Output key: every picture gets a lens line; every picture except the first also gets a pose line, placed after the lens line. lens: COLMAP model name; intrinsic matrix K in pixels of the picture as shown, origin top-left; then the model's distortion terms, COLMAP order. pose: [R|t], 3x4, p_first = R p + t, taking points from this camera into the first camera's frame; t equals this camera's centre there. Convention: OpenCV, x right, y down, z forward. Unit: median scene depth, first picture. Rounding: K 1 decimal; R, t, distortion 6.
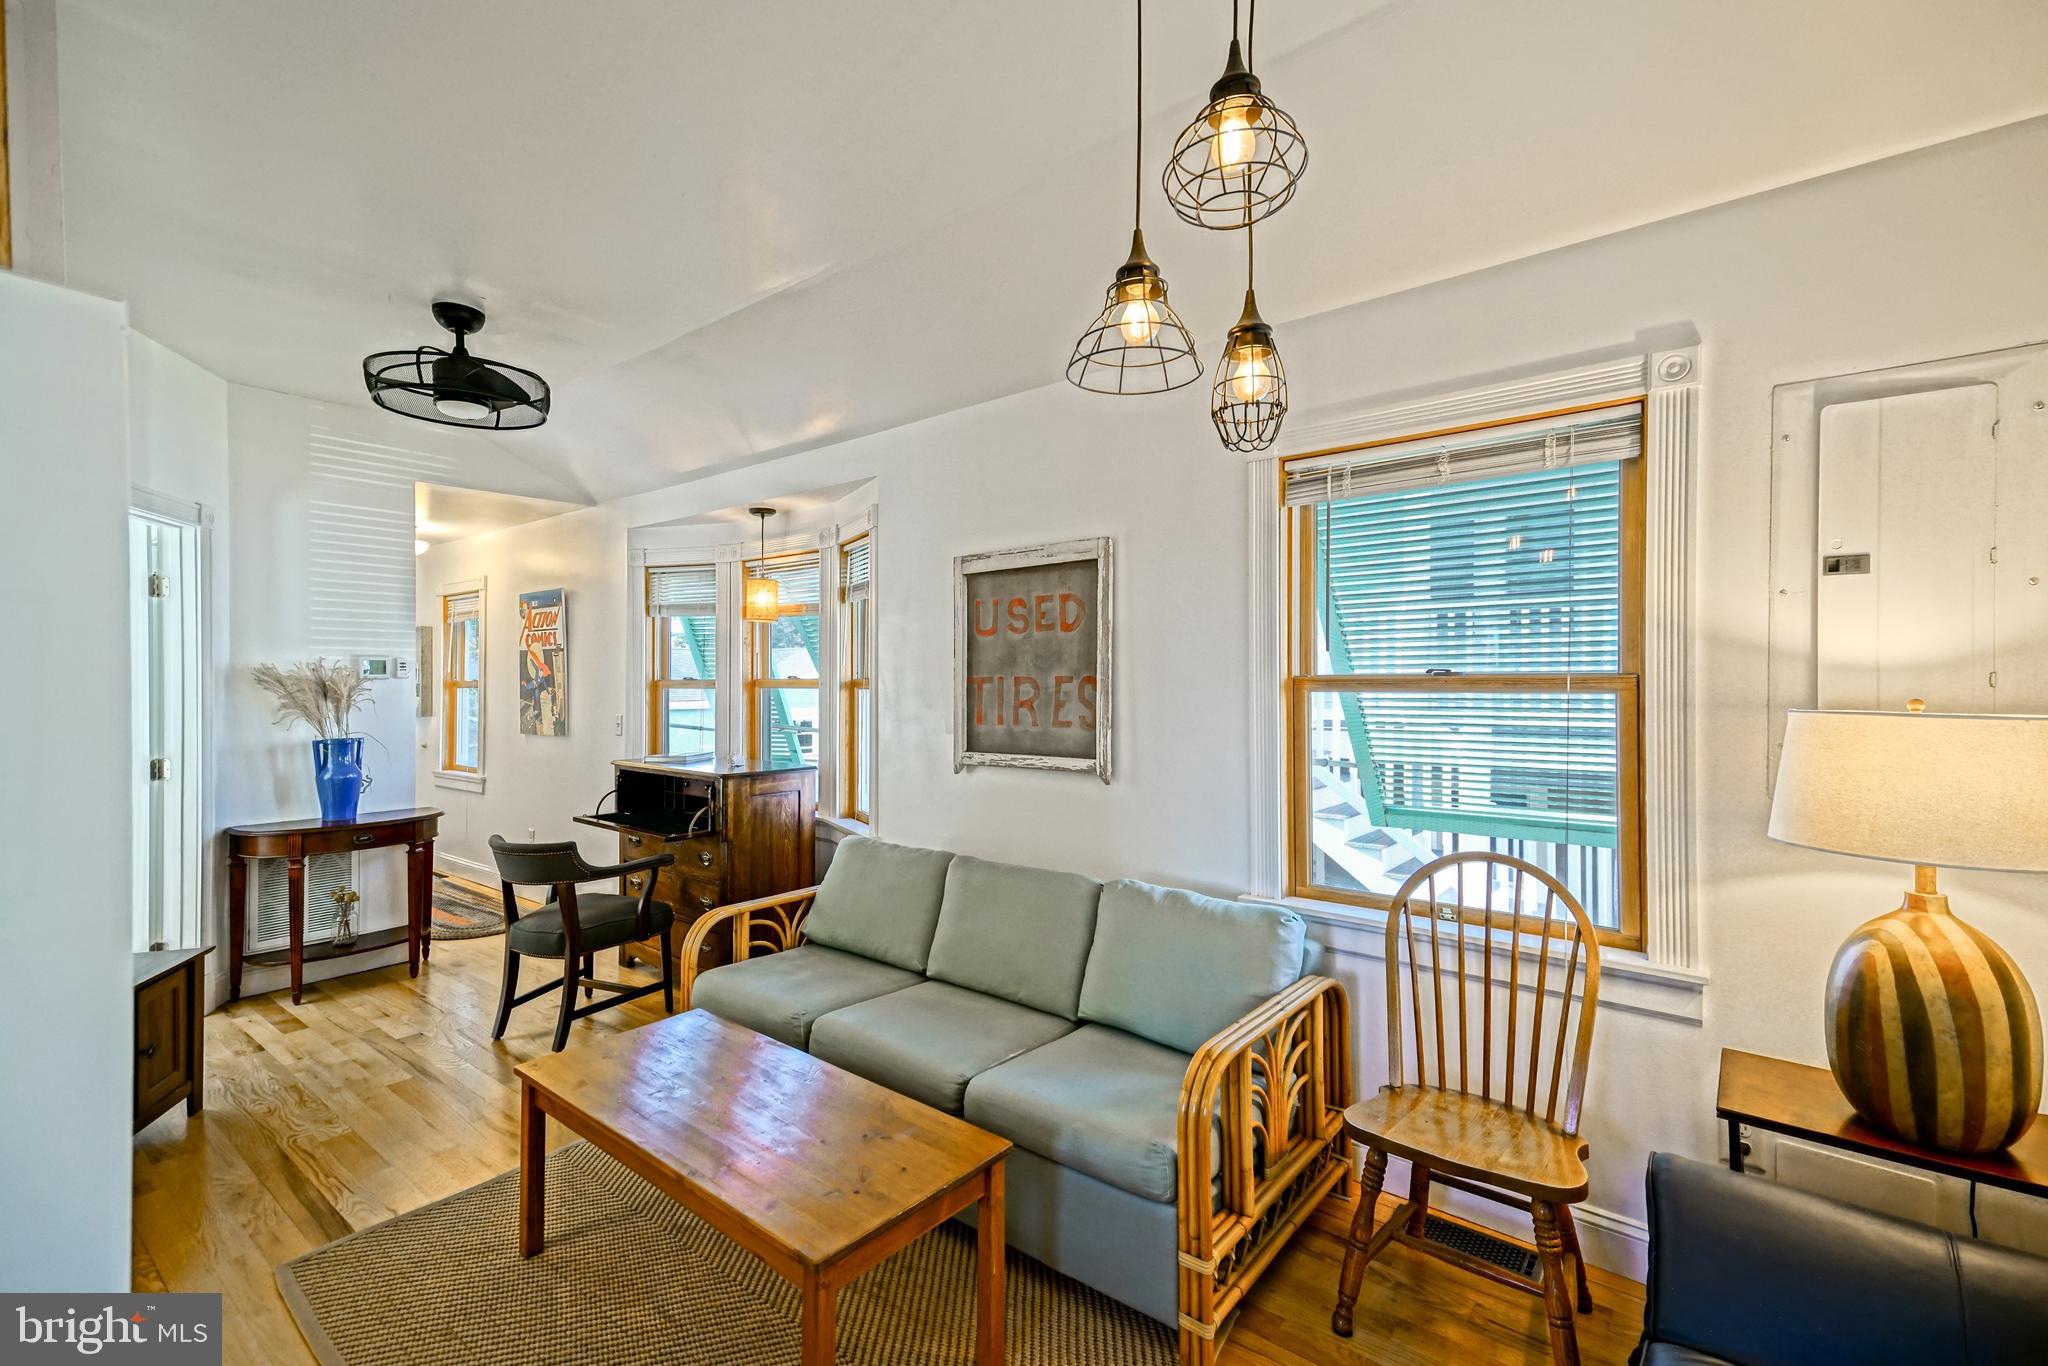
lens RADIAL K [[910.8, 0, 1006.4], [0, 910.8, 679.9], [0, 0, 1]] dist [0.038245, -0.002016]
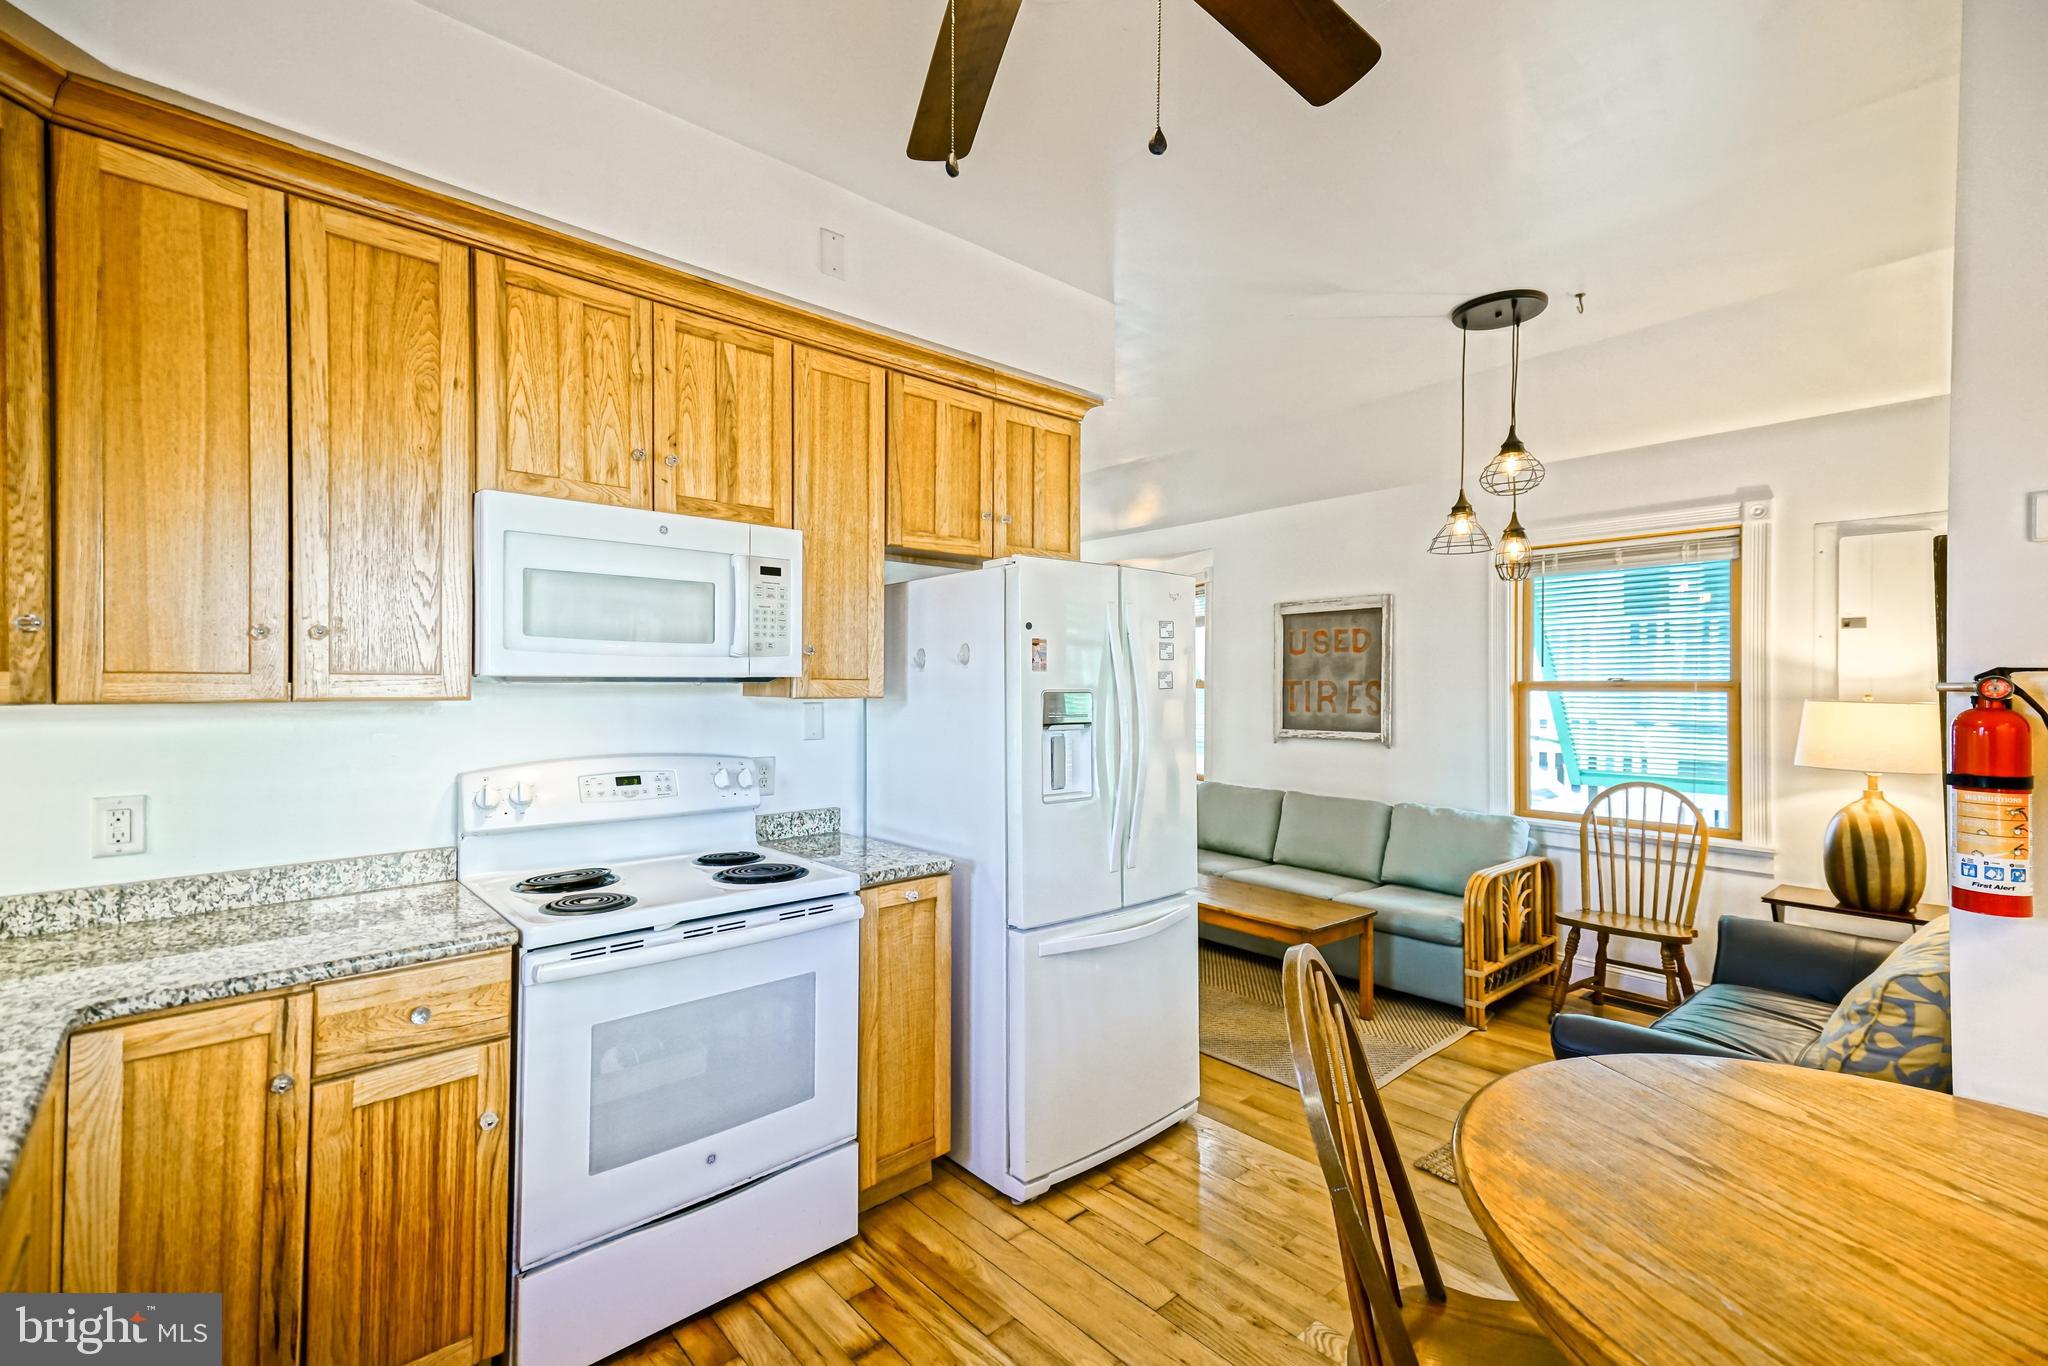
lens RADIAL K [[910.8, 0, 1005.9], [0, 910.8, 677.4], [0, 0, 1]] dist [0.038245, -0.002016]
pose [[0.986321, 0.004418, -0.164779, -0.257911], [-0.005674, 0.999958, -0.007157, 0.004382], [0.164741, 0.007994, 0.986305, -0.628793]]
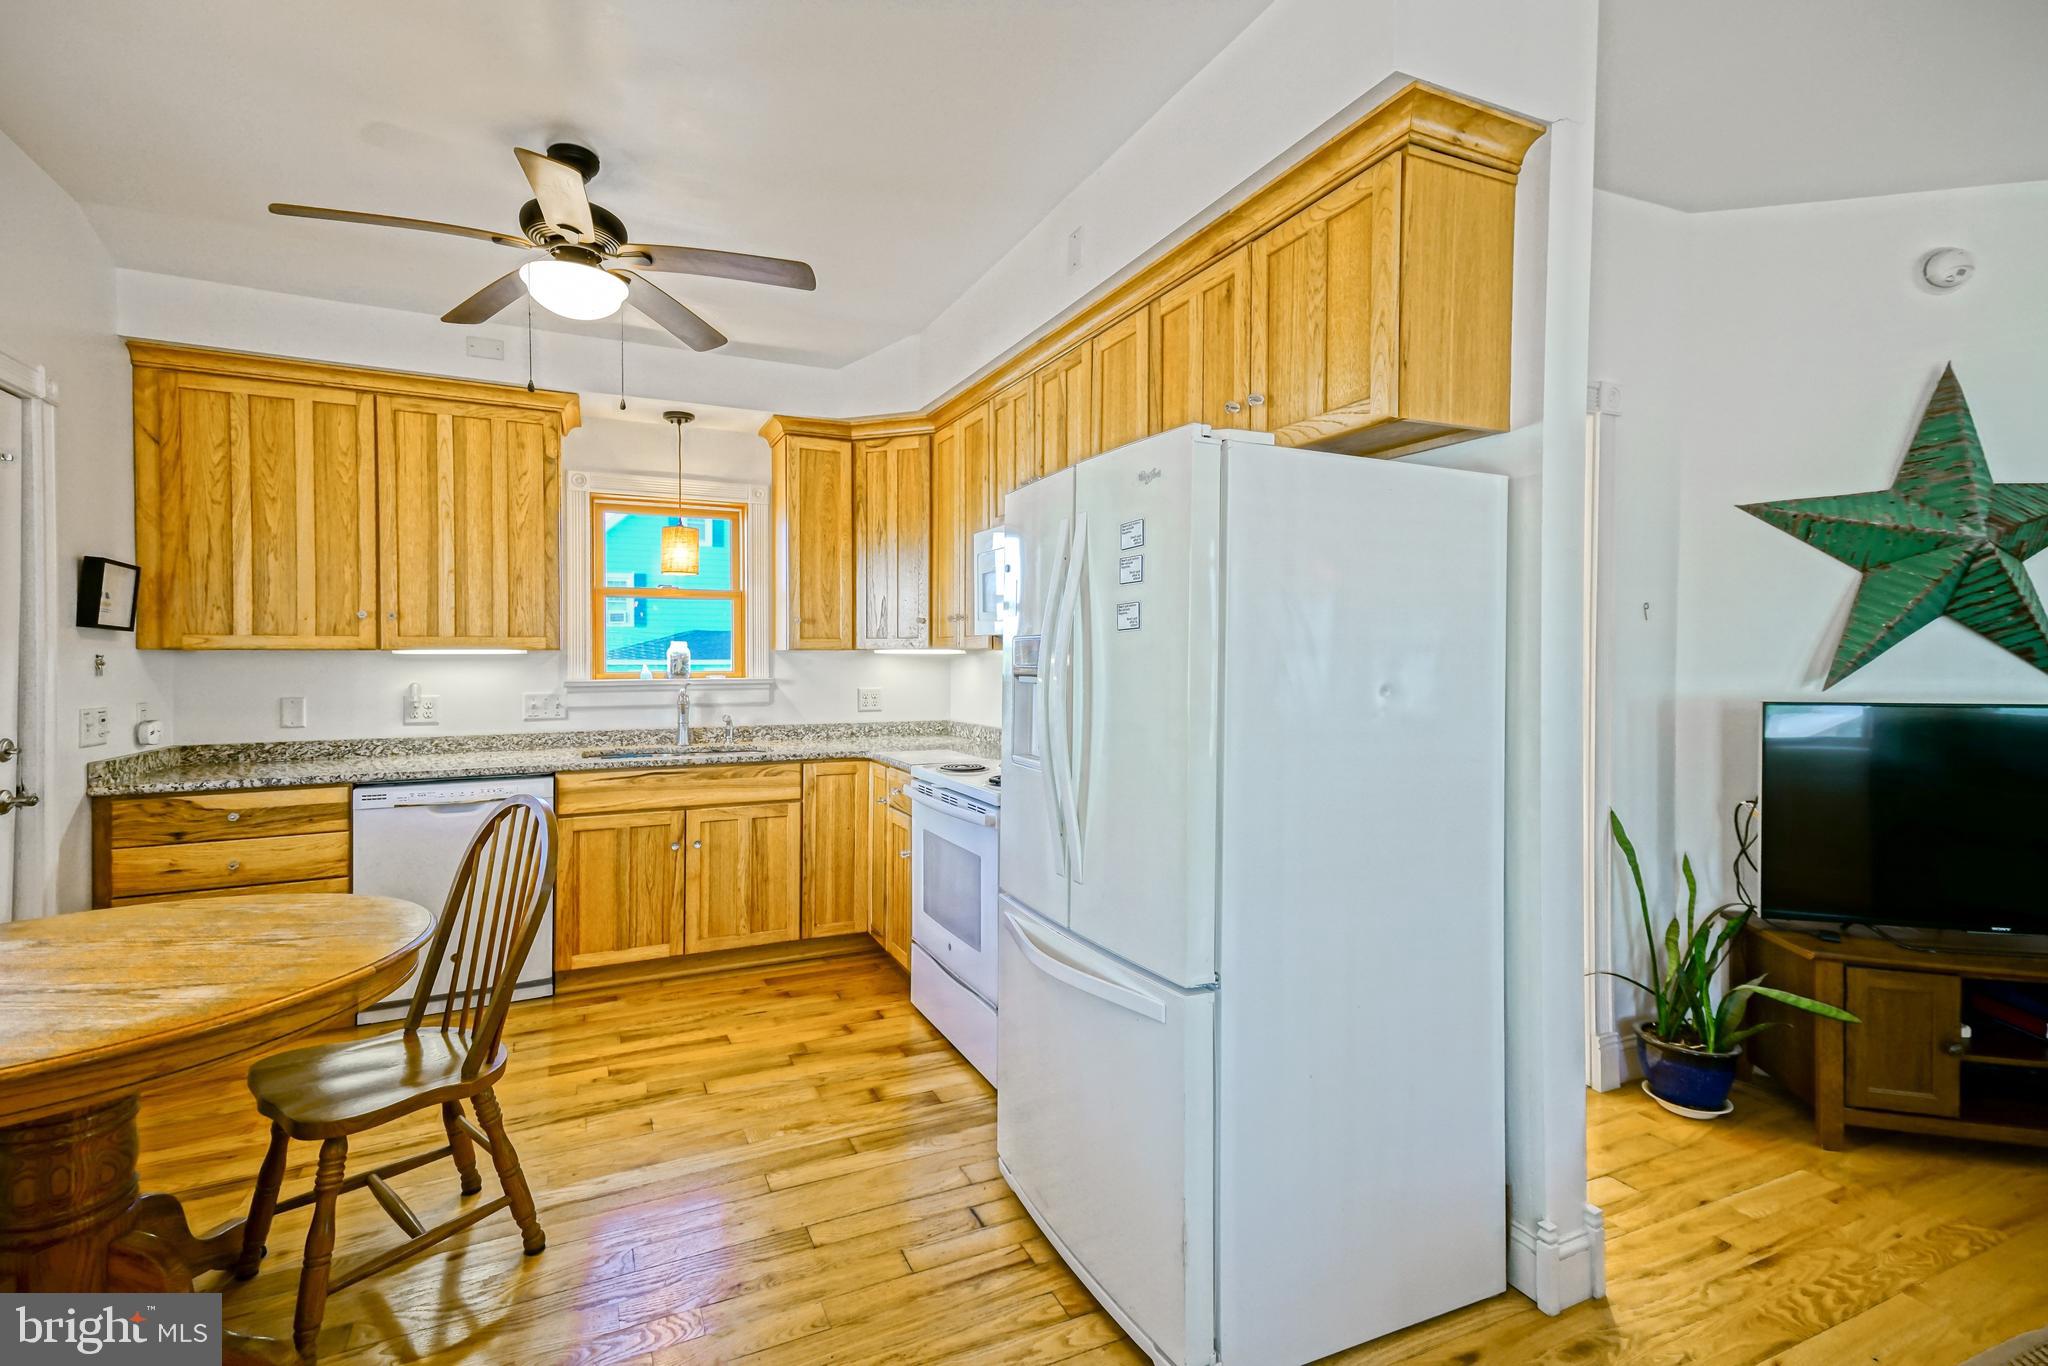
lens RADIAL K [[910.8, 0, 1049.3], [0, 910.8, 661.4], [0, 0, 1]] dist [0.038245, -0.002016]
pose [[-0.412853, 0.004729, -0.910785, 0.244165], [-0.004613, 0.999963, 0.007283, 0.022099], [0.910786, 0.007208, -0.412816, 0.396158]]
